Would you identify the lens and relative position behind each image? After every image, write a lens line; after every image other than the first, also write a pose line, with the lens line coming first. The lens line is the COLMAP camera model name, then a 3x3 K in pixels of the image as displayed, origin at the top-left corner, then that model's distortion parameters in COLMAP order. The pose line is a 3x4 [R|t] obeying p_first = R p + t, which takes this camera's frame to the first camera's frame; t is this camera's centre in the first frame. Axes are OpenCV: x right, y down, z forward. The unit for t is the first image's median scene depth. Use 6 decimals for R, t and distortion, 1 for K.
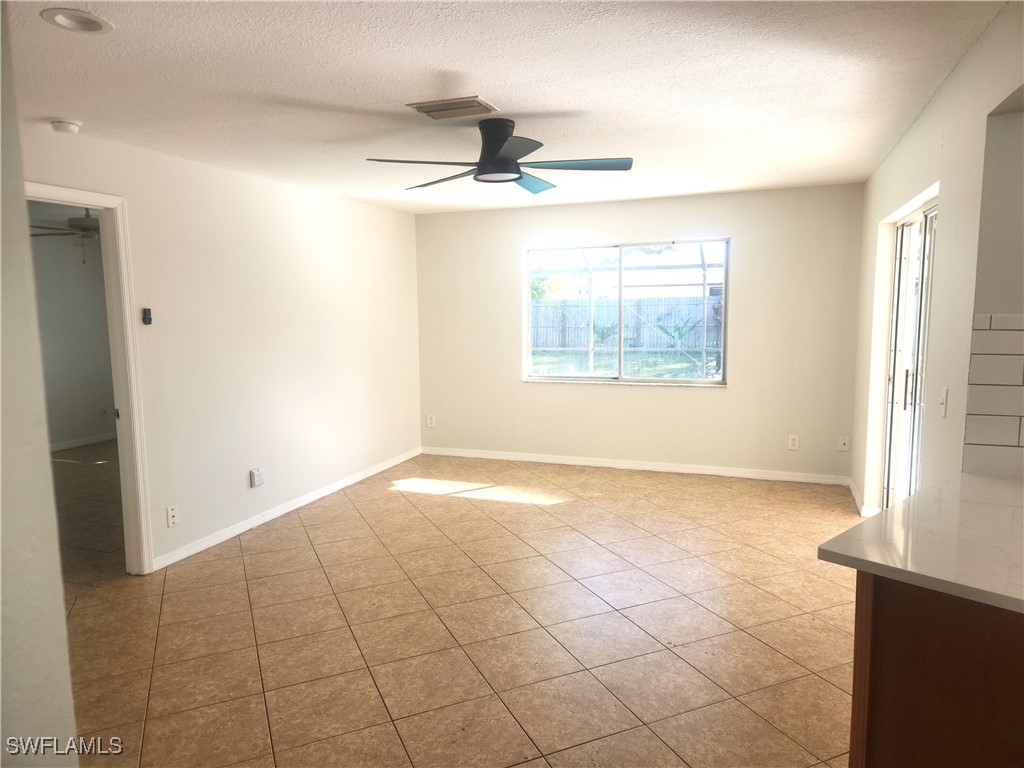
lens RADIAL K [[677.6, 0, 520.1], [0, 677.6, 376.3], [0, 0, 1]] dist [0.069199, -0.049501]
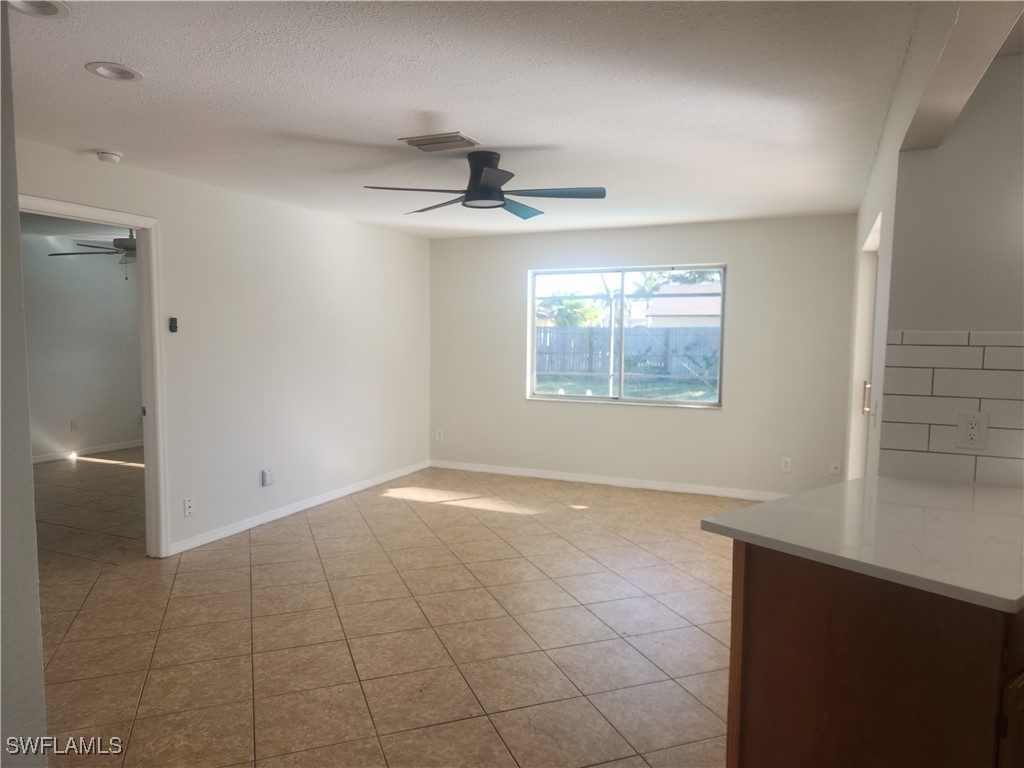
lens RADIAL K [[685.0, 0, 512.0], [0, 685.0, 384.0], [0, 0, 1]] dist [0.064190, -0.050972]
pose [[0.997661, 0.025692, -0.063337, 0.088423], [-0.027660, 0.999155, -0.030390, 0.030950], [0.062503, 0.032071, 0.997529, -0.094876]]
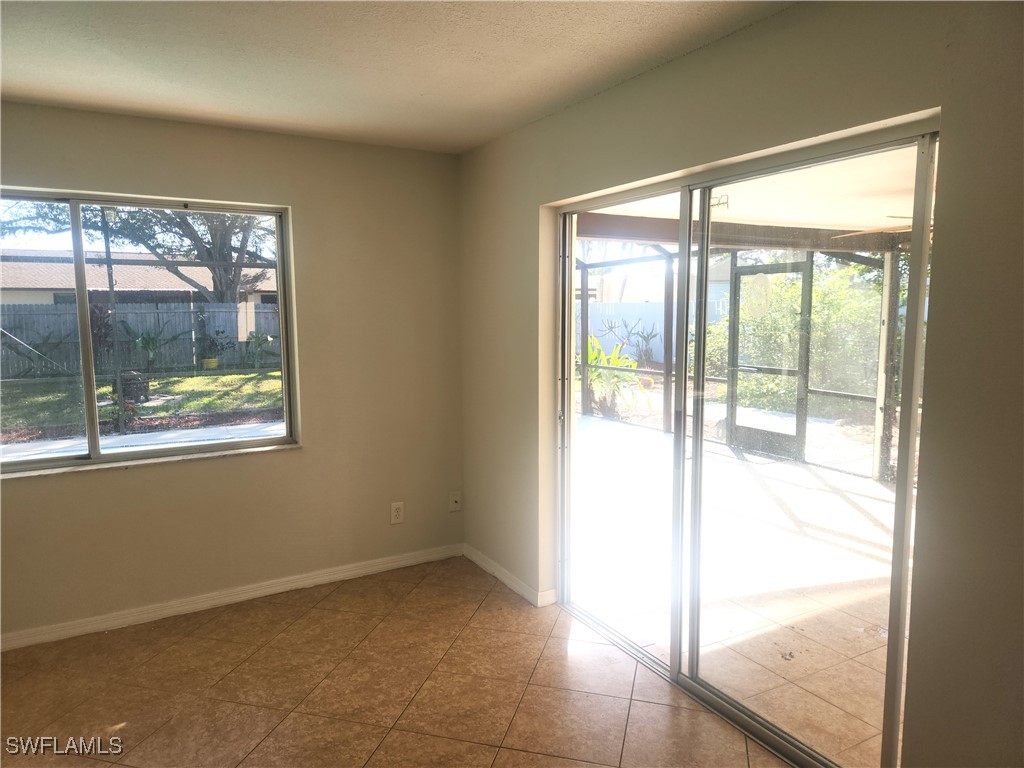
lens RADIAL K [[685.0, 0, 512.0], [0, 685.0, 384.0], [0, 0, 1]] dist [0.064190, -0.050972]
pose [[0.649503, -0.073463, 0.756802, -0.079712], [0.078030, 0.996507, 0.029764, -0.077532], [-0.756345, 0.039721, 0.652966, 0.738462]]
